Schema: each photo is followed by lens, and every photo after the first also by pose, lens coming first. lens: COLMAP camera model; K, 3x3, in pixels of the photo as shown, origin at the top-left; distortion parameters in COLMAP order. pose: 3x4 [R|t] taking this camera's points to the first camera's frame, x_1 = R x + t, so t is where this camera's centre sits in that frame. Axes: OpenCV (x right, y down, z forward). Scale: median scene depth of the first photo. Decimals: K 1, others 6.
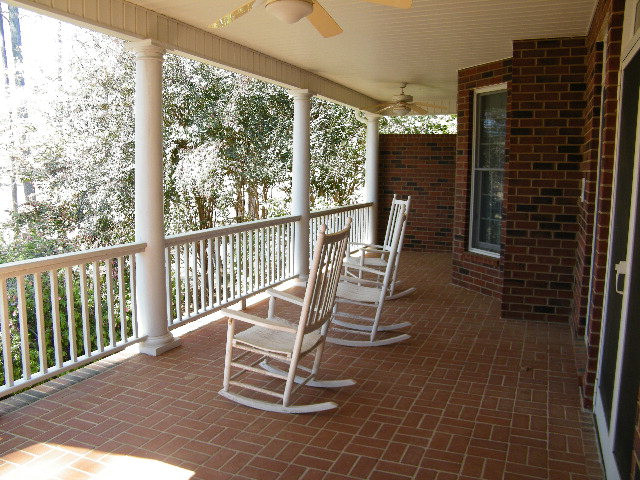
lens RADIAL K [[560.7, 0, 343.3], [0, 560.7, 239.6], [0, 0, 1]] dist [-0.163103, 0.172639]
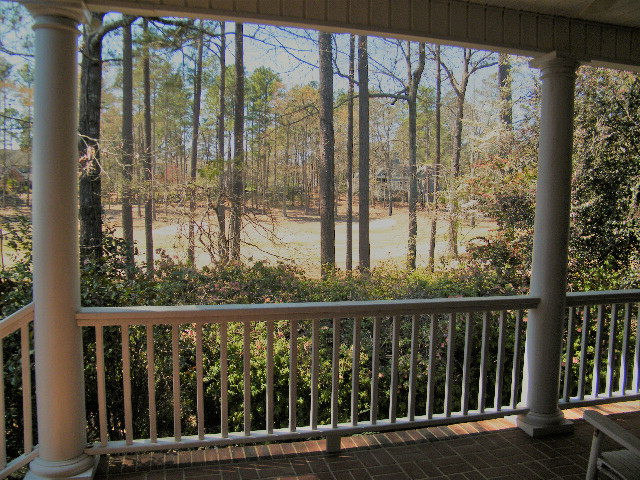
lens RADIAL K [[560.7, 0, 343.3], [0, 560.7, 239.6], [0, 0, 1]] dist [-0.163103, 0.172639]
pose [[0.620782, 0.058486, -0.781799, 0.097050], [-0.114908, 0.993232, -0.016939, -0.032472], [0.775517, 0.100350, 0.623300, 0.250546]]
